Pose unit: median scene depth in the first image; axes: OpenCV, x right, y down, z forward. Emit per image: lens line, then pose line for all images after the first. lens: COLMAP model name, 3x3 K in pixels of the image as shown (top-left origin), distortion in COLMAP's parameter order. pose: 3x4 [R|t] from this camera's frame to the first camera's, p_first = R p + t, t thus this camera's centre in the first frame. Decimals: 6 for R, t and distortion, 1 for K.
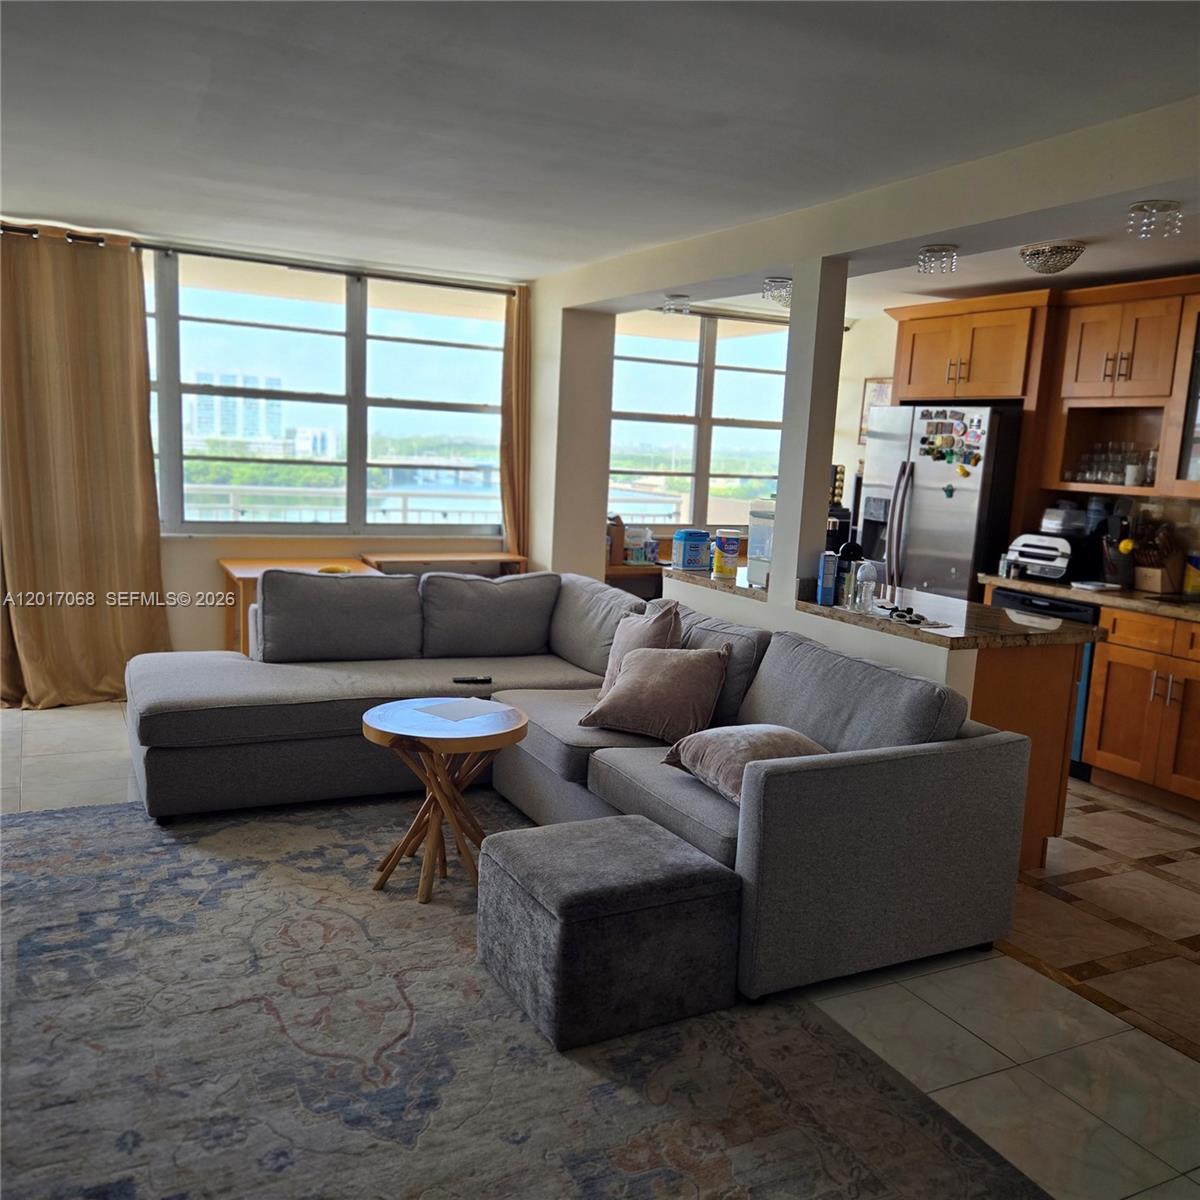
lens RADIAL K [[1049.6, 0, 600.0], [0, 1049.6, 600.0], [0, 0, 1]] dist [0.003484, 0.001788]
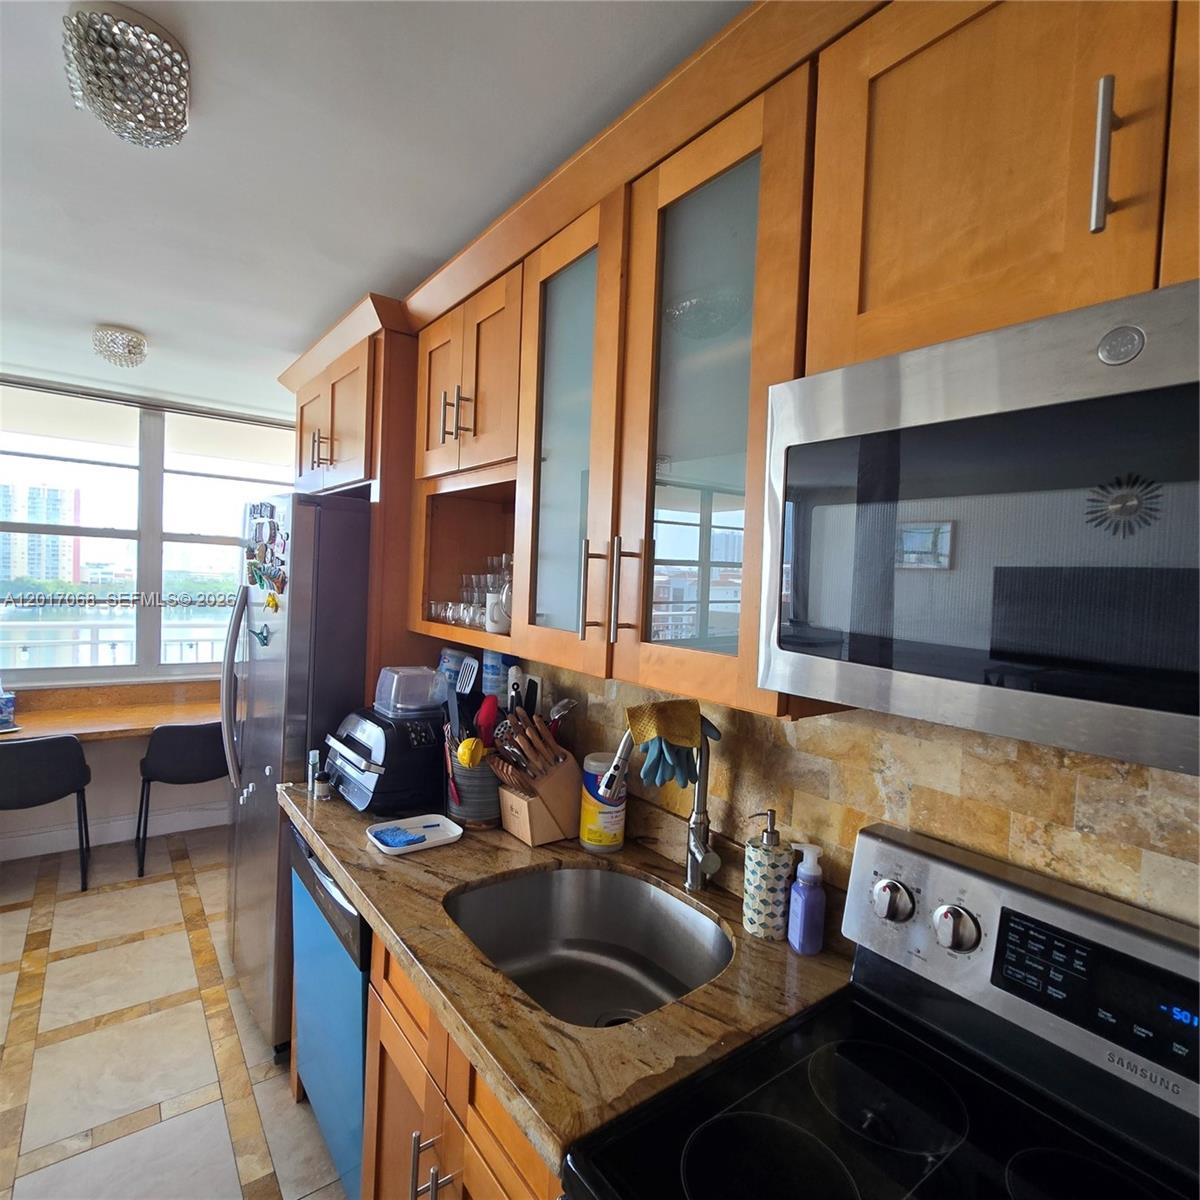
lens RADIAL K [[655.4, 0, 600.0], [0, 655.4, 600.0], [0, 0, 1]] dist [0.003157, 0.002009]
pose [[0.986356, -0.012984, 0.164111, 0.163386], [0.031046, 0.993669, -0.107976, -0.122736], [-0.161670, 0.111597, 0.980515, 0.793571]]
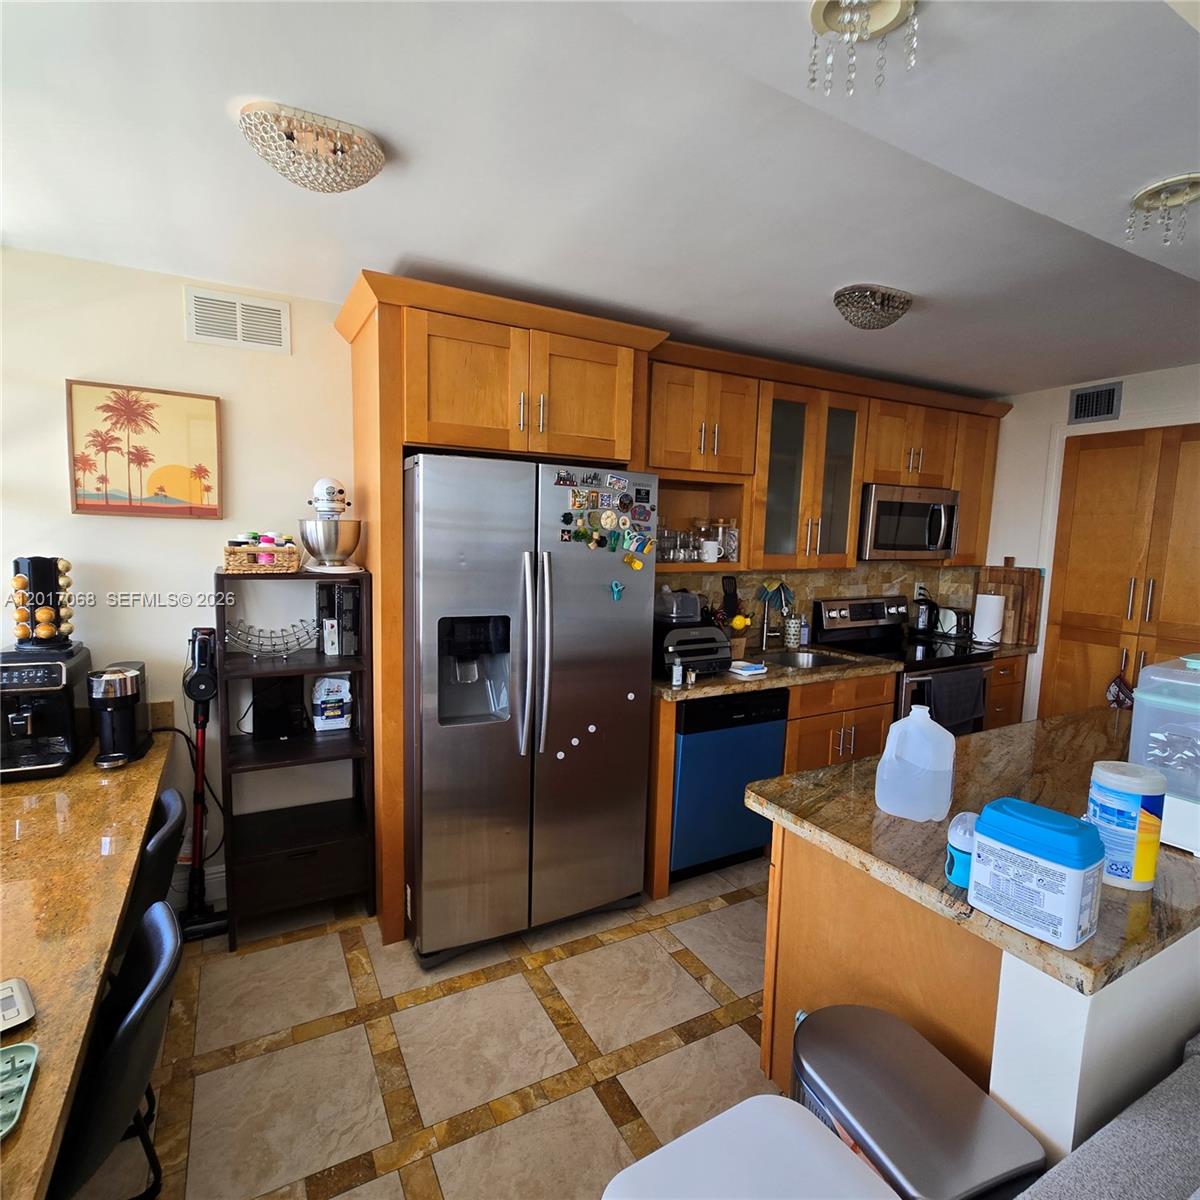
lens RADIAL K [[655.4, 0, 600.0], [0, 655.4, 600.0], [0, 0, 1]] dist [0.003157, 0.002009]
pose [[-0.025018, -0.159108, 0.986944, -0.095686], [0.125646, 0.978924, 0.161001, -0.164827], [-0.991760, 0.128034, -0.004500, 0.985585]]
